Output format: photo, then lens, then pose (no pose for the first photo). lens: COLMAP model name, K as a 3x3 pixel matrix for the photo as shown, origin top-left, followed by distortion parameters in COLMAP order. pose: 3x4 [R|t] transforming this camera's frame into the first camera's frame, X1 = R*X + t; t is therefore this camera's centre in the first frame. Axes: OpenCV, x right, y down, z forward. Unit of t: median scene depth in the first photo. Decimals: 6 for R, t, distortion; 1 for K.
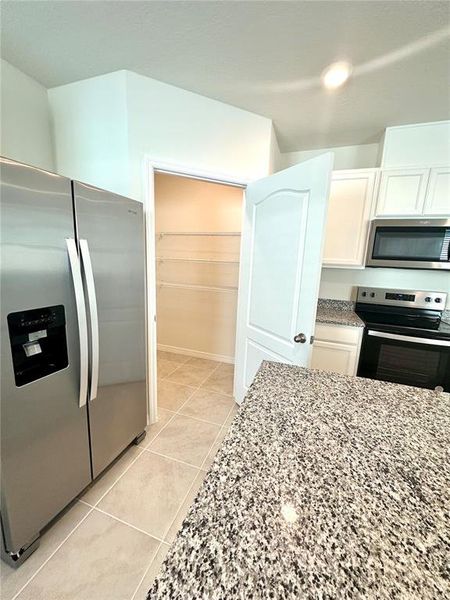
lens RADIAL K [[239.4, 0, 224.9], [0, 239.4, 300.0], [0, 0, 1]] dist [-0.000095, -0.000024]
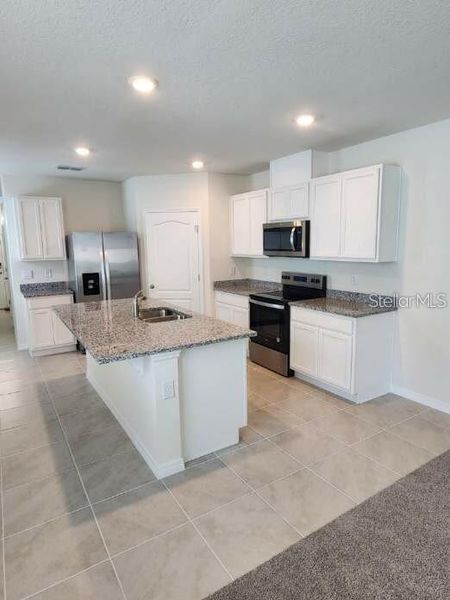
lens RADIAL K [[361.3, 0, 225.2], [0, 361.3, 294.0], [0, 0, 1]] dist [0.000388, 0.001404]
pose [[0.788823, 0.037306, -0.613488, 1.785453], [-0.065492, 0.997575, -0.023548, 0.153587], [0.611122, 0.058754, 0.789353, -0.840583]]
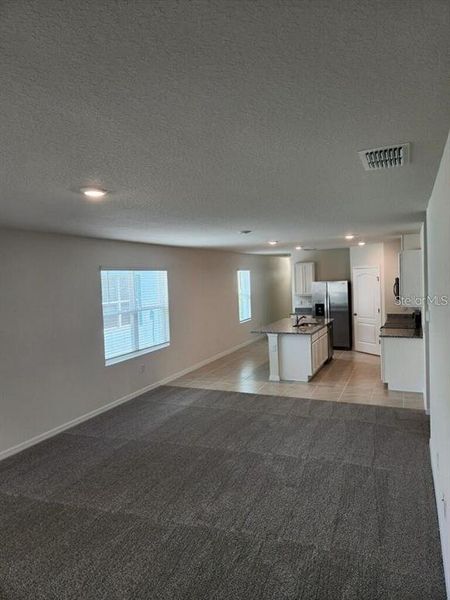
lens RADIAL K [[361.3, 0, 225.2], [0, 361.3, 294.0], [0, 0, 1]] dist [0.000388, 0.001404]
pose [[-0.092473, 0.005152, -0.995702, 4.059666], [-0.145703, 0.989153, 0.018650, -0.015400], [0.984997, 0.146802, -0.090719, -0.248349]]
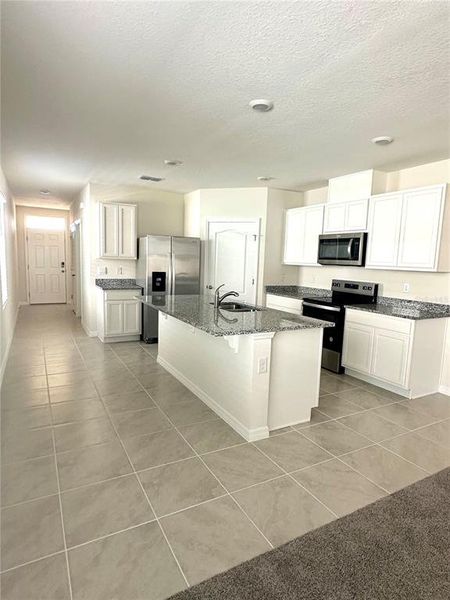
lens RADIAL K [[341.7, 0, 220.4], [0, 341.7, 298.9], [0, 0, 1]] dist [-0.001862, -0.000689]
pose [[0.746741, 0.067584, -0.661673, 1.659235], [-0.125885, 0.991204, -0.040827, 0.265439], [0.653093, 0.113782, 0.748681, -1.096337]]
